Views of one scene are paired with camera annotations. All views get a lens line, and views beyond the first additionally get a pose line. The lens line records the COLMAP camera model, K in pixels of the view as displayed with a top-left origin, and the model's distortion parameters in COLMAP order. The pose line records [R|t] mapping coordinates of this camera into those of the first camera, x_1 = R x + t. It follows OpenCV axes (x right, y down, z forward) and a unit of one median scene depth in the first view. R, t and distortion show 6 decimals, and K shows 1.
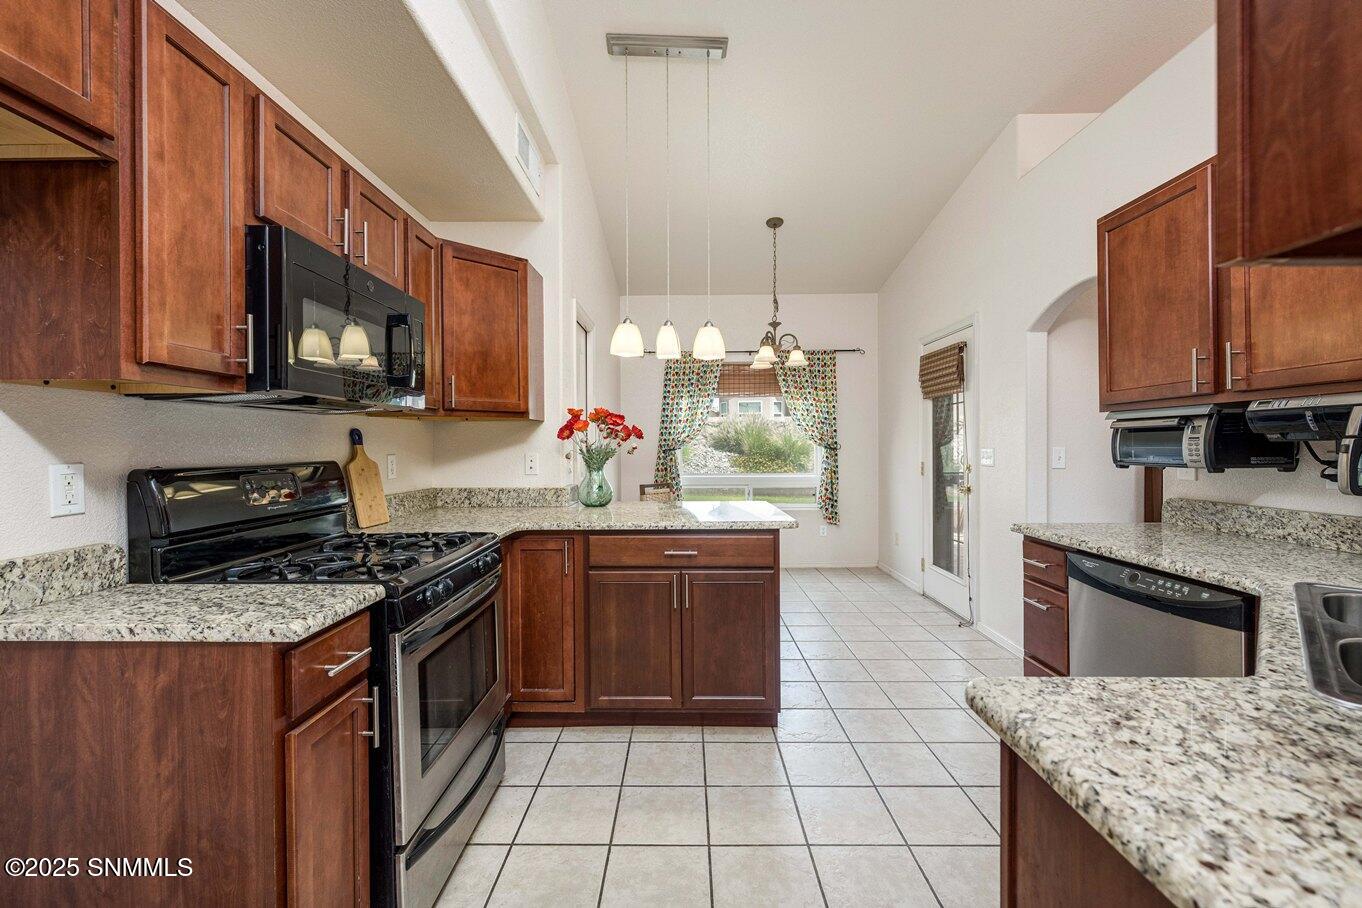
lens RADIAL K [[588.6, 0, 679.6], [0, 588.6, 451.3], [0, 0, 1]] dist [-0.001339, -0.000304]
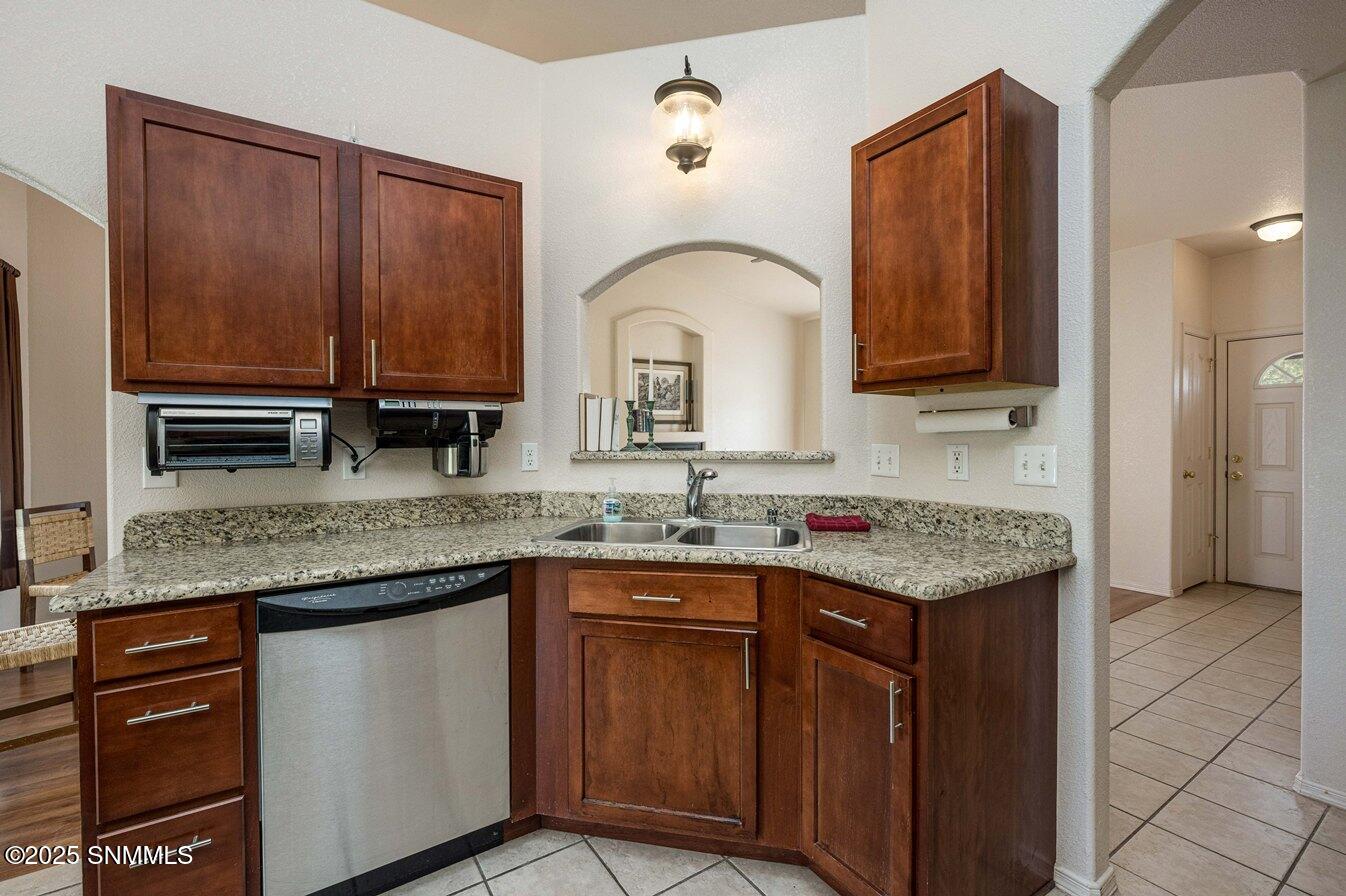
lens RADIAL K [[581.7, 0, 673.4], [0, 581.7, 445.4], [0, 0, 1]] dist [-0.001339, -0.000304]
pose [[-0.543250, -0.004943, 0.839556, -0.157762], [0.019232, 0.999647, 0.018330, -0.008764], [-0.839351, 0.026104, -0.542963, 0.918427]]
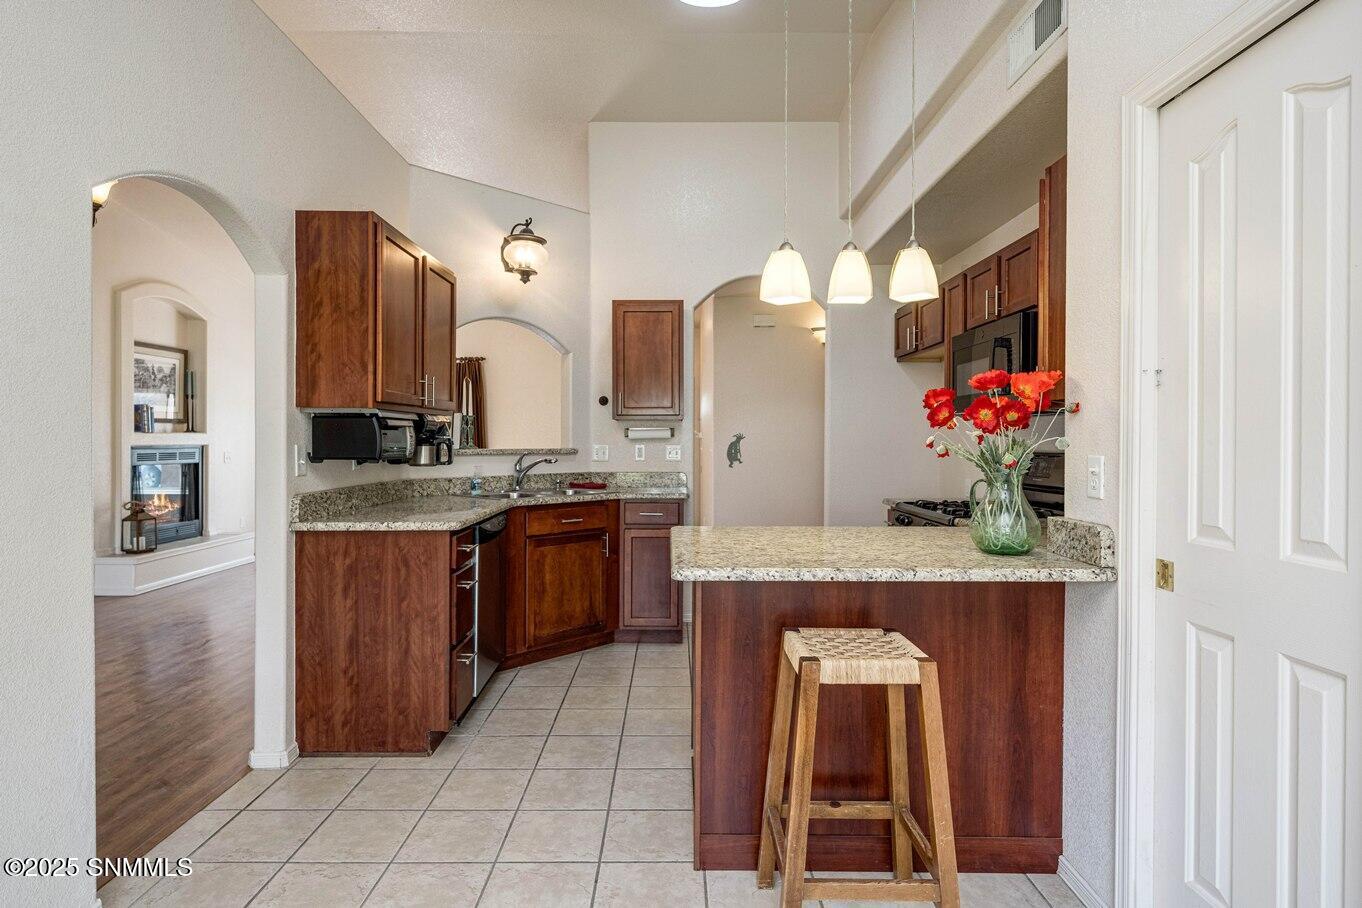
lens RADIAL K [[764.8, 0, 678.2], [0, 764.8, 443.6], [0, 0, 1]] dist [-0.004517, -0.000650]
pose [[-0.999989, 0.002457, -0.004018, 0.246328], [0.002382, 0.999826, 0.018483, -0.033704], [0.004062, 0.018473, -0.999821, 2.626447]]
